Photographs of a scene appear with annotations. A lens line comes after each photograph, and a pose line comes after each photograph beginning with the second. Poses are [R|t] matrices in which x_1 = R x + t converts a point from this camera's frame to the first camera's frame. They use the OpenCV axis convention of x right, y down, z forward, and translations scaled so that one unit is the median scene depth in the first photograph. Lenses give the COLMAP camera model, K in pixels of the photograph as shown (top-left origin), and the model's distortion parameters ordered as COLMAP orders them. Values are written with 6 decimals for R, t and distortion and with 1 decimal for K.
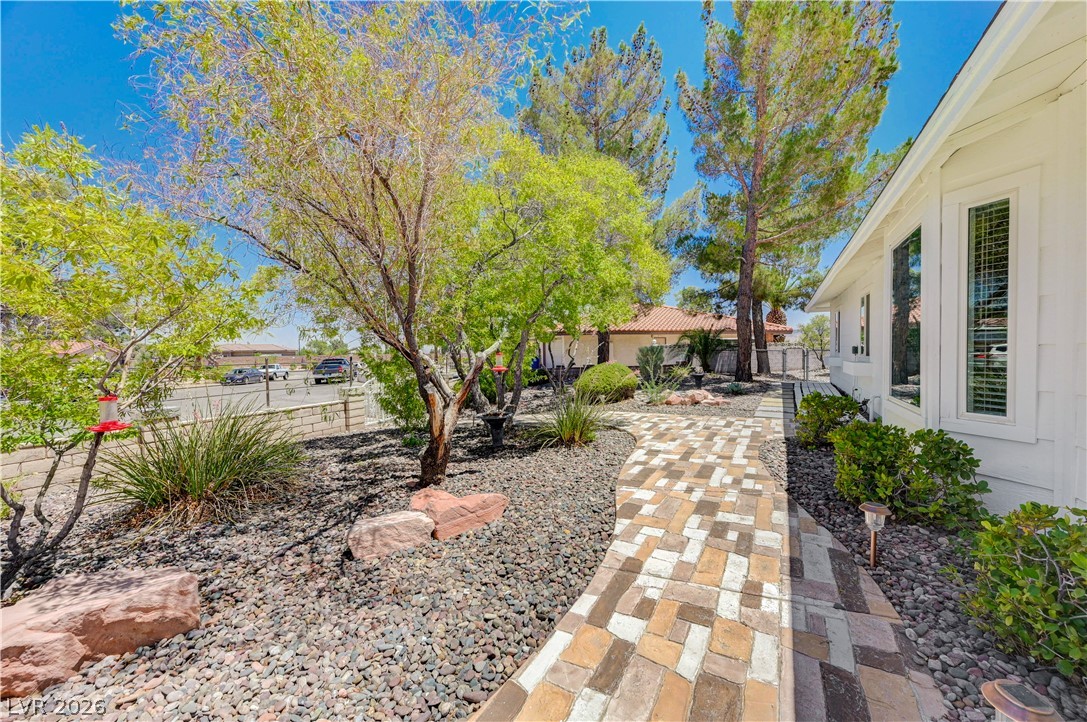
lens RADIAL K [[430.4, 0, 543.9], [0, 430.4, 353.4], [0, 0, 1]] dist [0.005142, -0.000575]
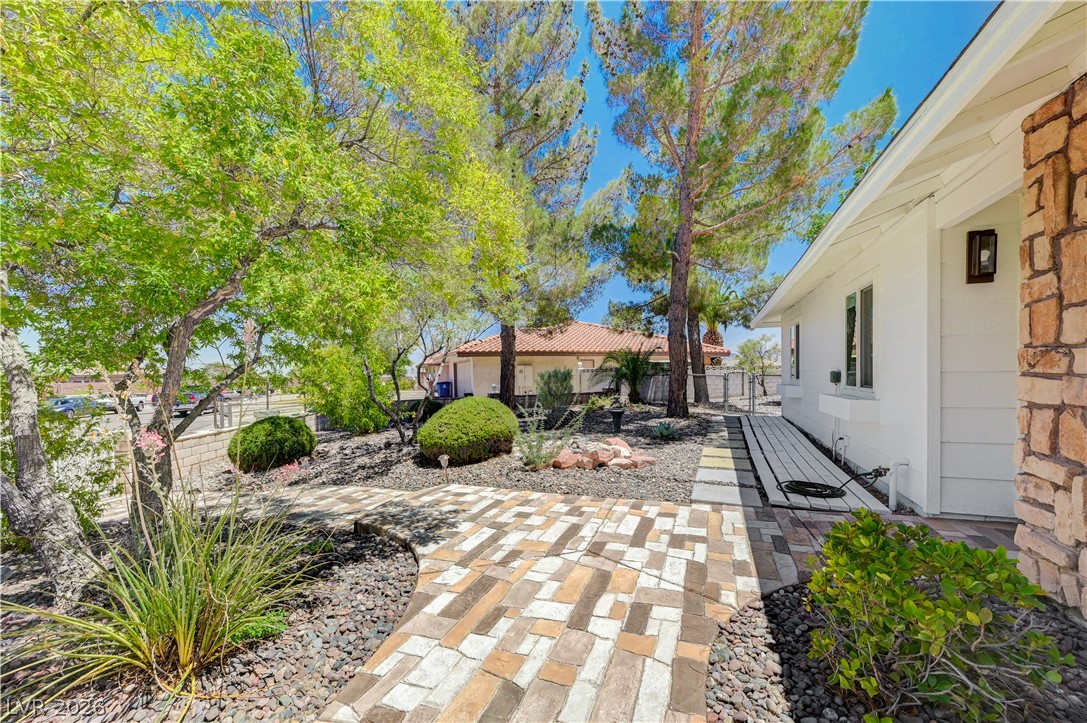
lens RADIAL K [[430.4, 0, 543.6], [0, 430.4, 368.8], [0, 0, 1]] dist [0.005142, -0.000575]
pose [[0.992157, 0.000305, 0.124999, 0.119900], [0.001942, 0.999839, -0.017856, -0.006126], [-0.124984, 0.017958, 0.991996, 0.245178]]
